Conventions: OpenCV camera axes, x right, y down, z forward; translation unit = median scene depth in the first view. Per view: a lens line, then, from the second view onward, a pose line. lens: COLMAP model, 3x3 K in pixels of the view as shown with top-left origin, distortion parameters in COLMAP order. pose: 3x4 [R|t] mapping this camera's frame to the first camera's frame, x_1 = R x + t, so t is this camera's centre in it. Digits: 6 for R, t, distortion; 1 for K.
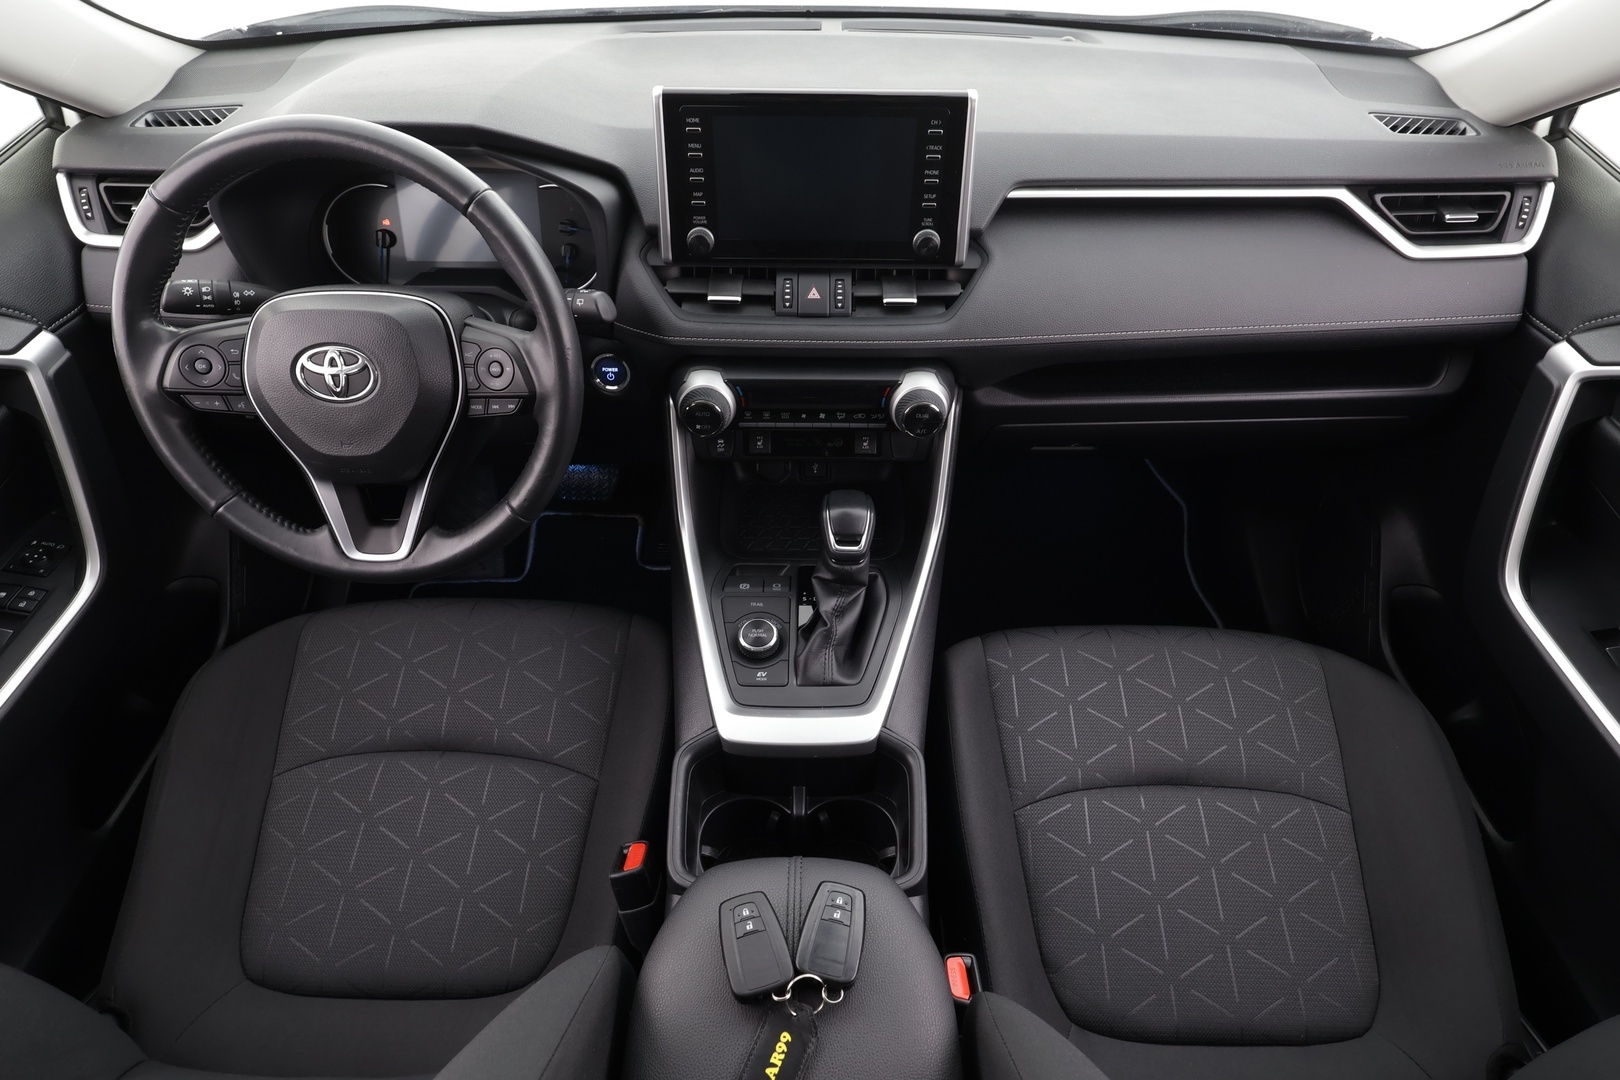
lens RADIAL K [[884.4, 0, 810.0], [0, 884.4, 540.0], [0, 0, 1]] dist [0.001103, 0.000159]
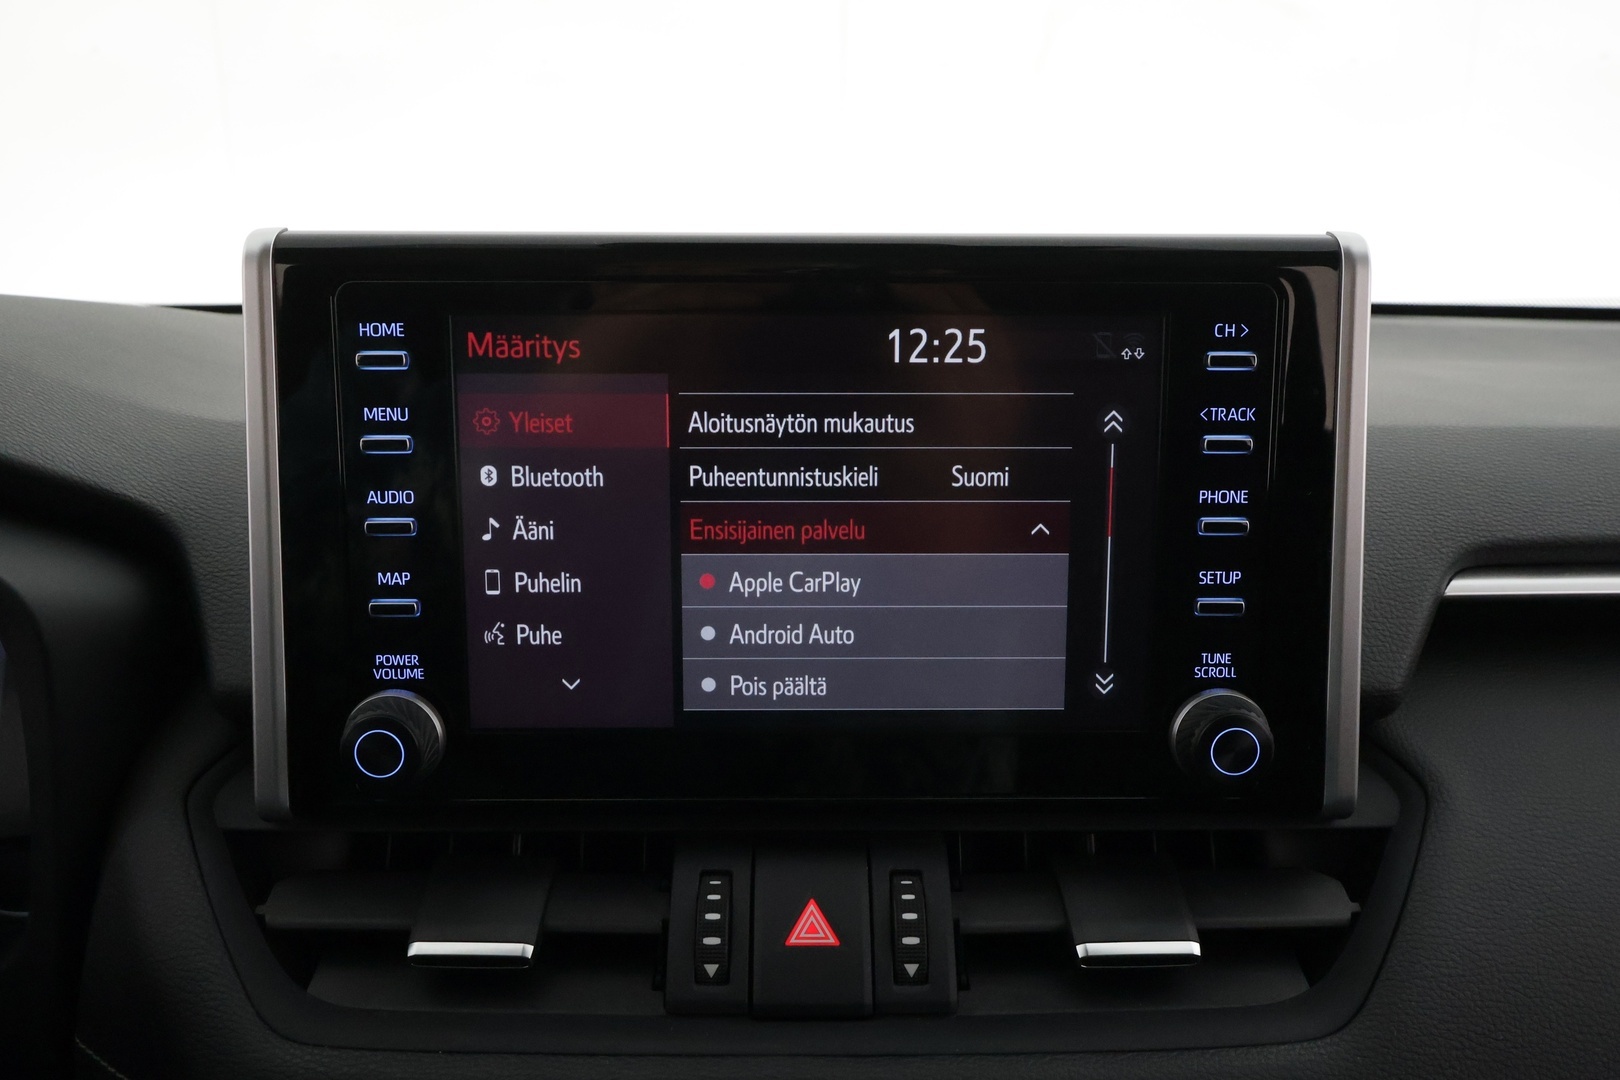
lens RADIAL K [[1297.5, 0, 810.0], [0, 1297.5, 540.0], [0, 0, 1]] dist [0.002294, 0.002375]
pose [[0.999850, -0.008439, 0.015138, -0.001112], [0.014841, 0.868031, -0.496289, -0.185644], [-0.008953, 0.496439, 0.868025, 0.603795]]
